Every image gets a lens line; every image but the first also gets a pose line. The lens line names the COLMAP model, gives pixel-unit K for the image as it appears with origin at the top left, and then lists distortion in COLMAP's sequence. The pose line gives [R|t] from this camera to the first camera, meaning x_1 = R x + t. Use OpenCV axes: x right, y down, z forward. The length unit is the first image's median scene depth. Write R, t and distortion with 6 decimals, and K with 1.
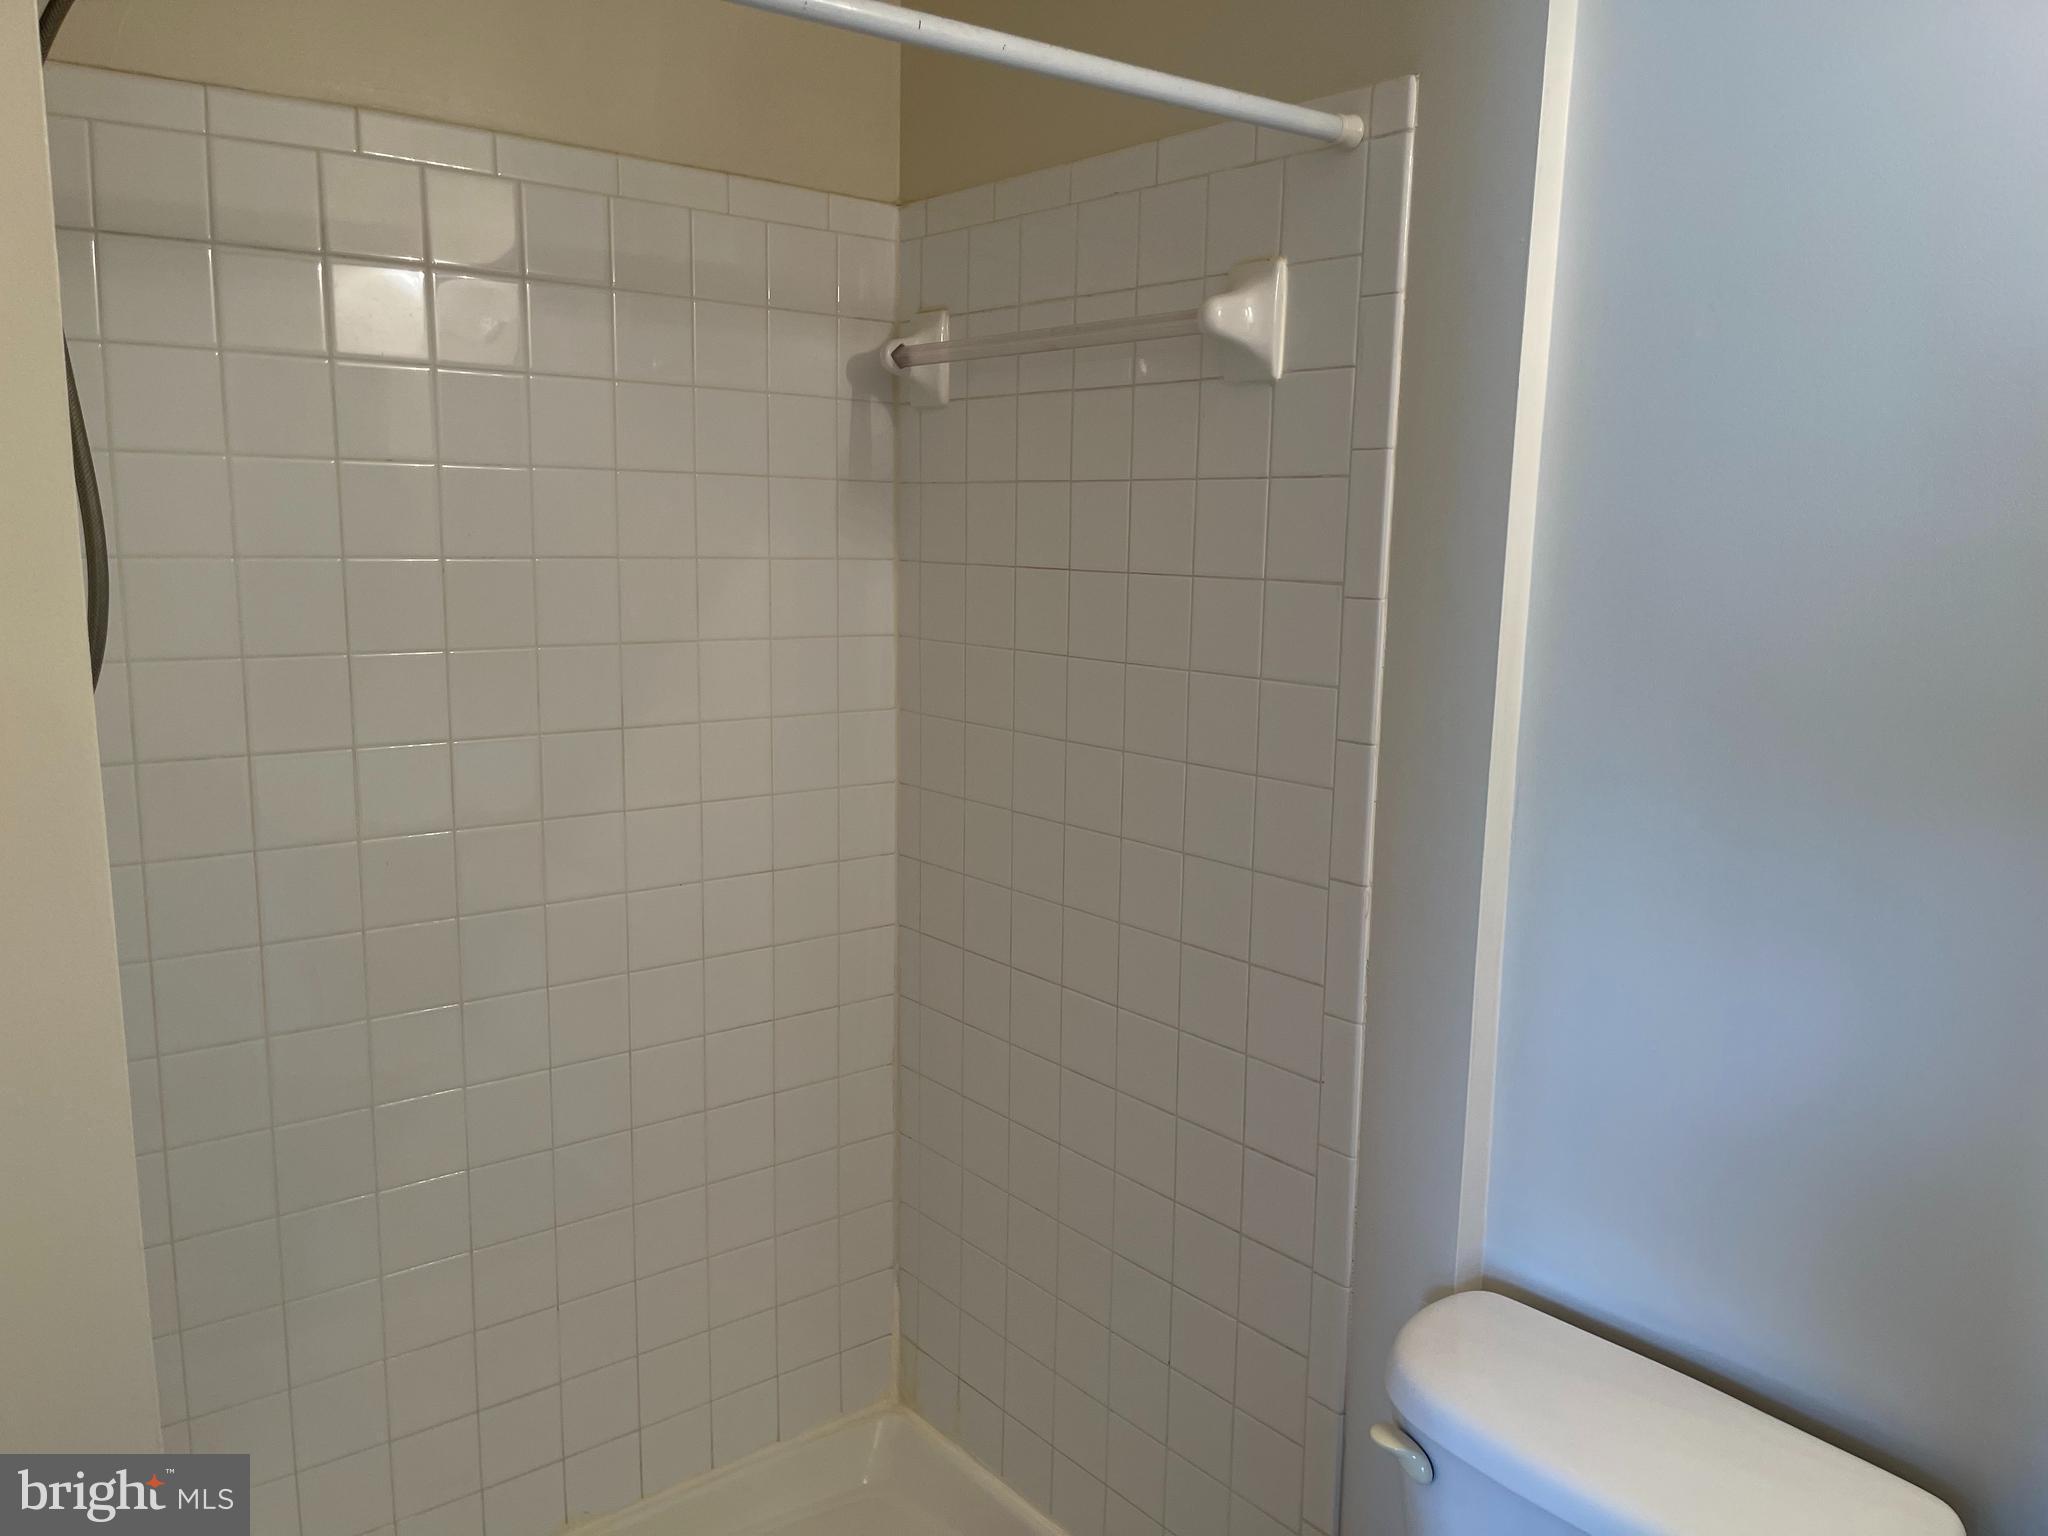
lens RADIAL K [[1543.4, 0, 1034.2], [0, 1543.4, 770.2], [0, 0, 1]] dist [0.072667, -0.088643]
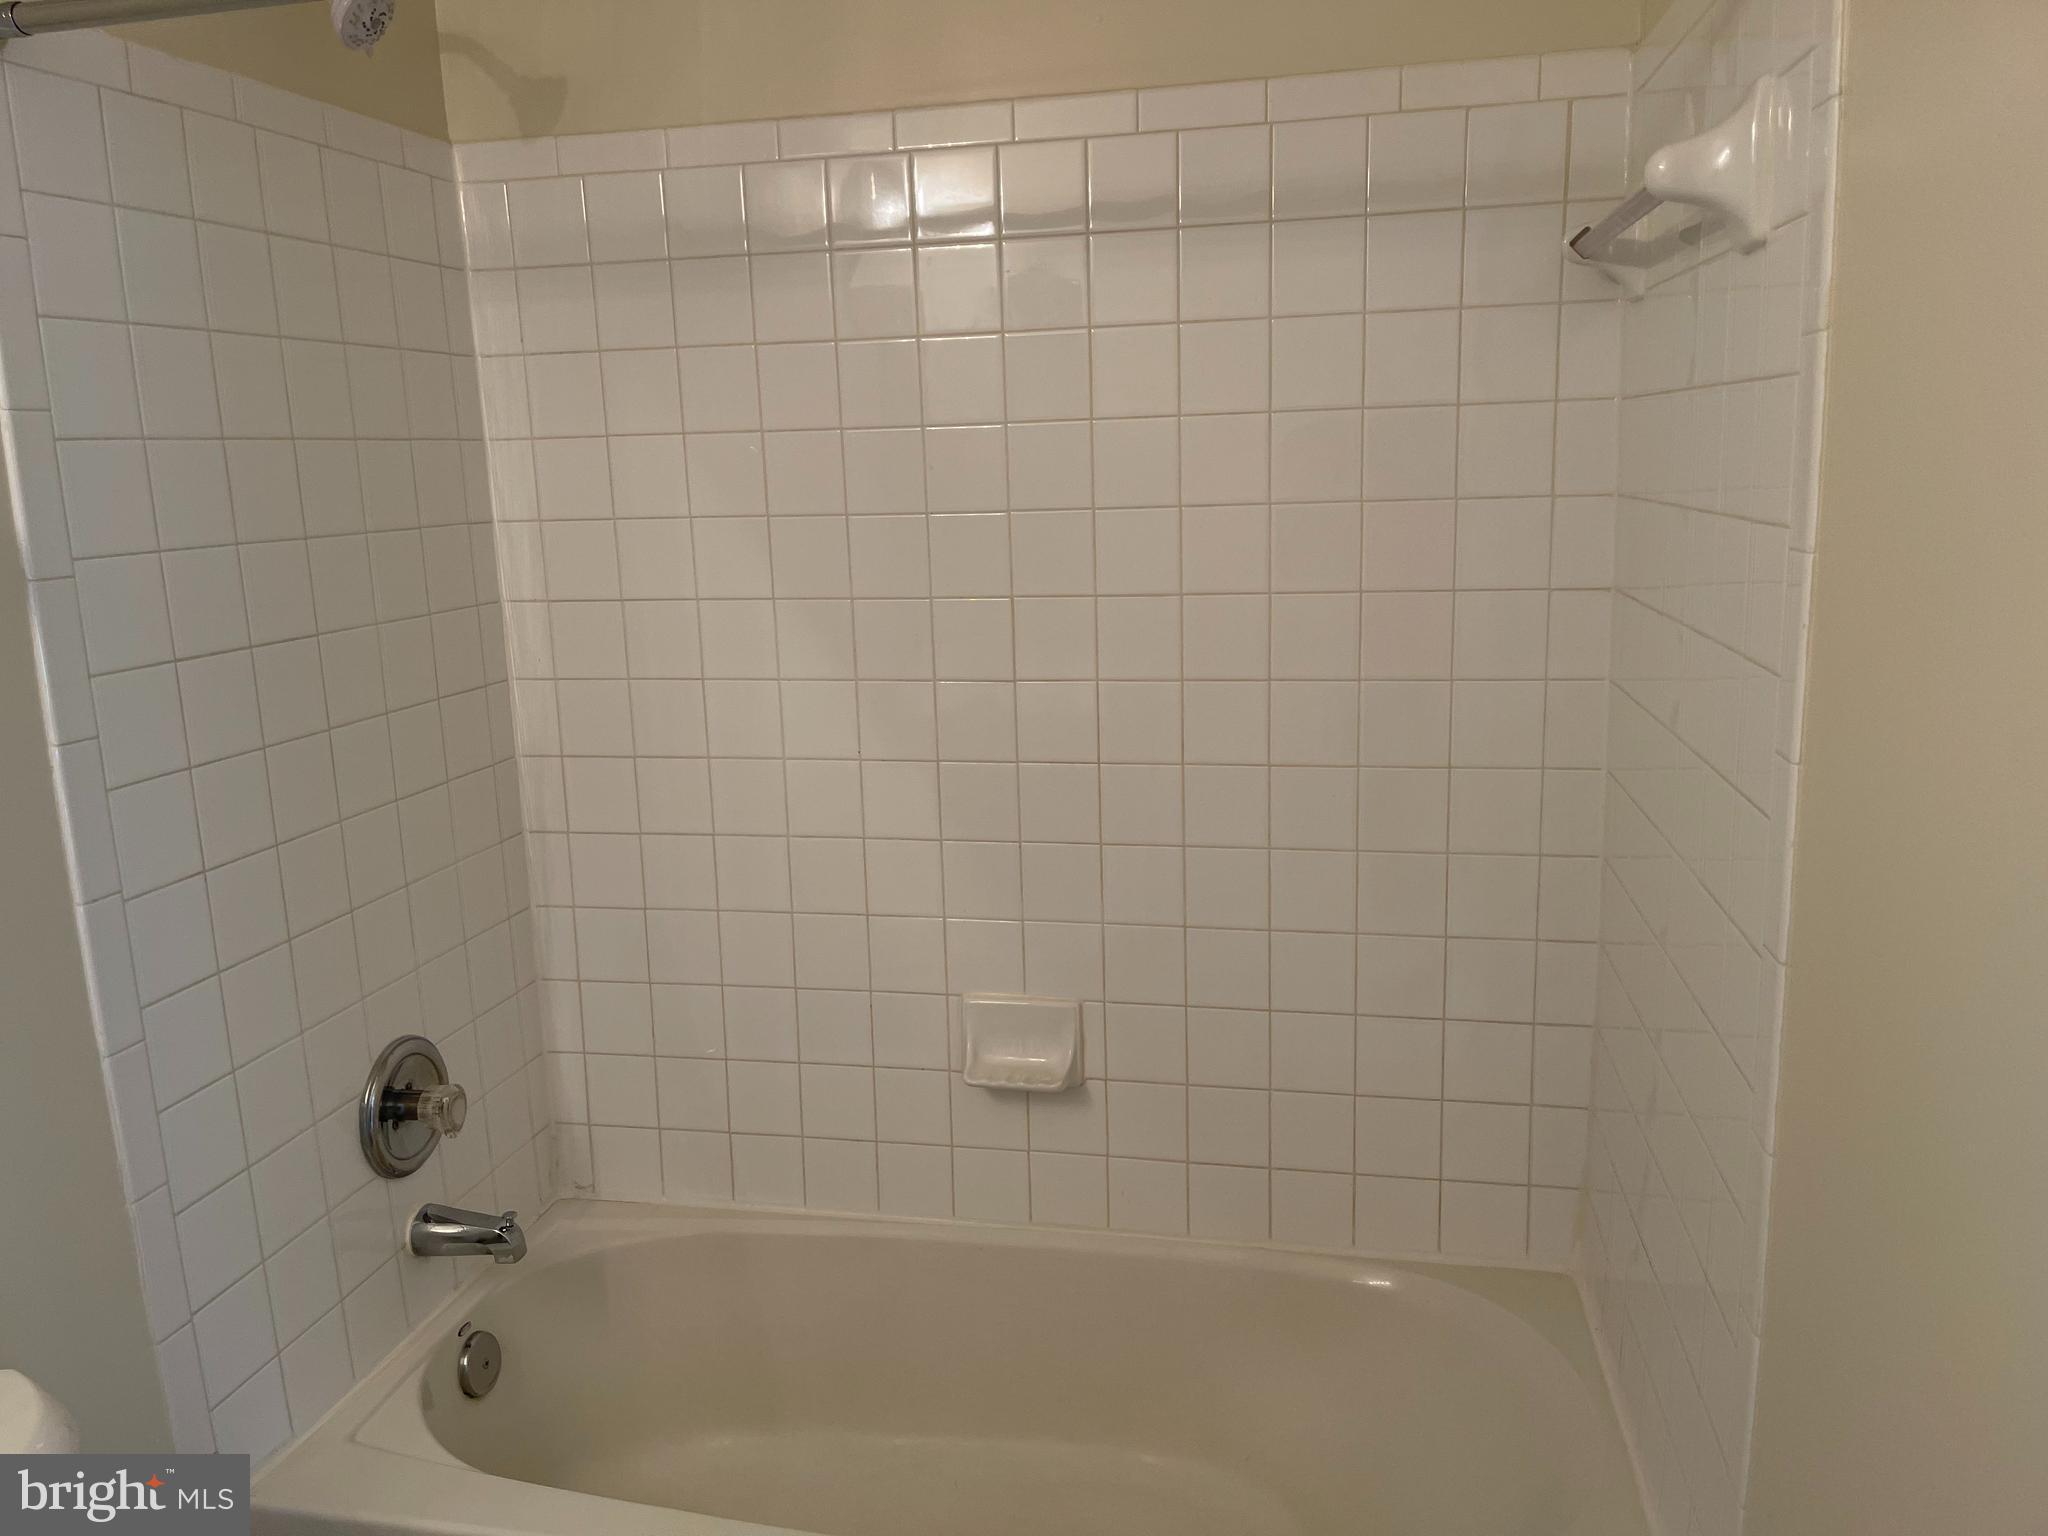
lens RADIAL K [[1543.4, 0, 1034.2], [0, 1543.4, 770.2], [0, 0, 1]] dist [0.072667, -0.088643]
pose [[0.639036, 0.111093, -0.761112, 0.986904], [-0.083506, 0.993686, 0.074929, -0.087785], [0.764631, 0.015675, 0.644278, 0.698401]]
